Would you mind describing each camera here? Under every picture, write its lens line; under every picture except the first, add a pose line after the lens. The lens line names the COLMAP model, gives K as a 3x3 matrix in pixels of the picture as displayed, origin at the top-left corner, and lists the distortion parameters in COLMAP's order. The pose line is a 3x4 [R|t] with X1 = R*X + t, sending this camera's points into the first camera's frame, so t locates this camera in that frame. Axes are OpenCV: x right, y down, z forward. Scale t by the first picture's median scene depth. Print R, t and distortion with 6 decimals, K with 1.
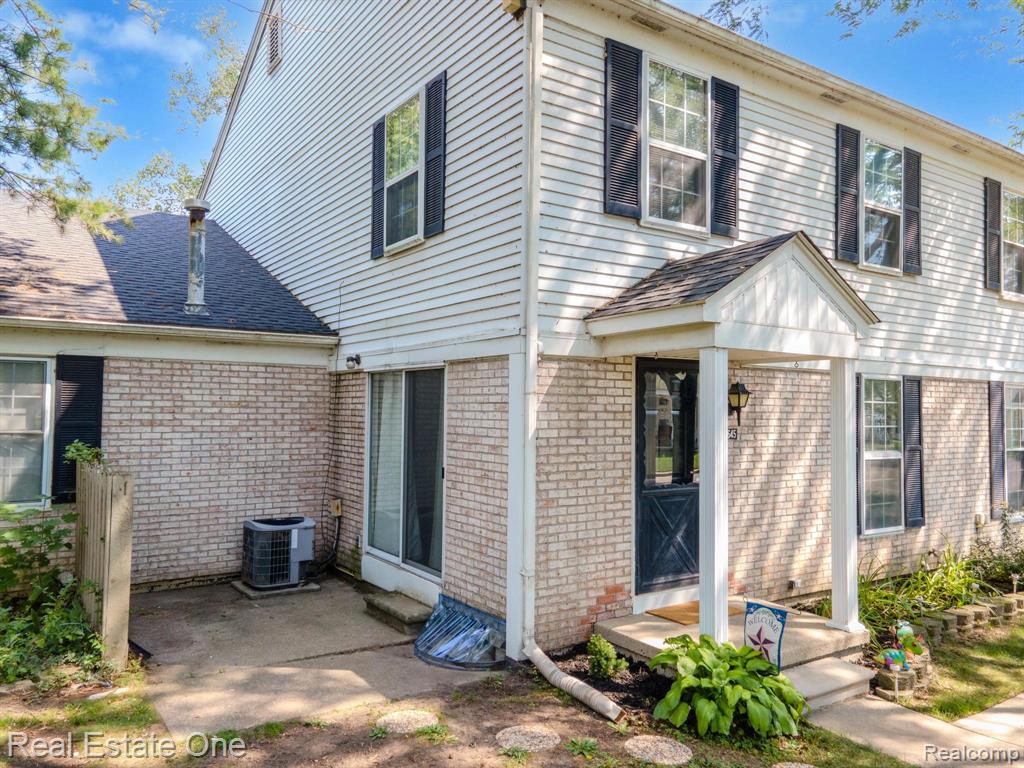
lens RADIAL K [[740.7, 0, 504.4], [0, 740.7, 386.7], [0, 0, 1]] dist [0.059743, -0.001075]
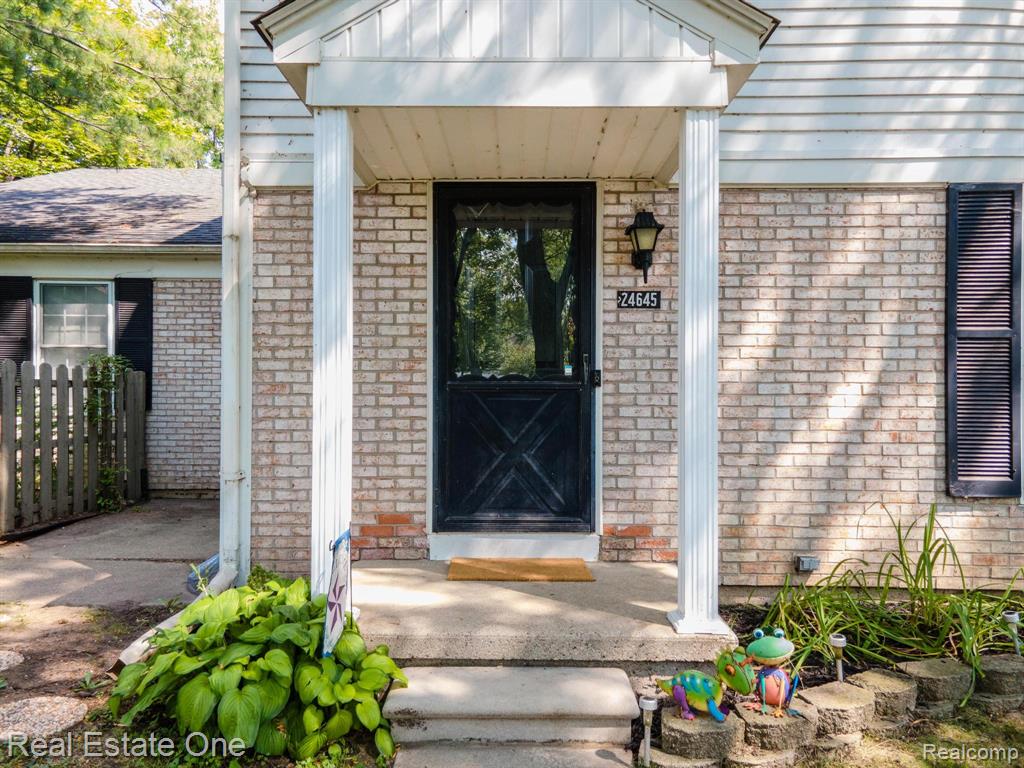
lens RADIAL K [[740.7, 0, 504.4], [0, 740.7, 386.7], [0, 0, 1]] dist [0.059743, -0.001075]
pose [[0.825489, -0.009264, -0.564343, 0.602196], [0.020790, 0.999686, 0.014000, 0.135243], [0.564036, -0.023289, 0.825422, 0.467054]]
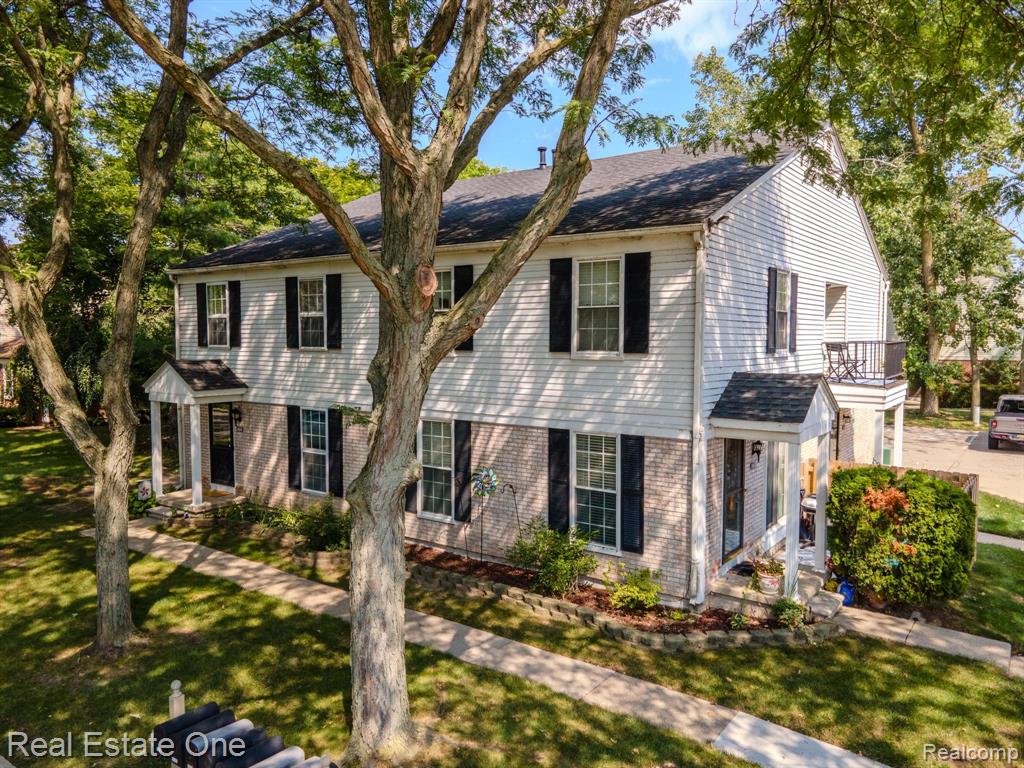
lens RADIAL K [[740.7, 0, 504.4], [0, 740.7, 386.7], [0, 0, 1]] dist [0.059743, -0.001075]
pose [[0.322073, 0.050651, -0.945359, 3.078271], [0.030244, 0.997508, 0.063749, -0.219586], [0.946232, -0.049124, 0.319738, 1.140711]]
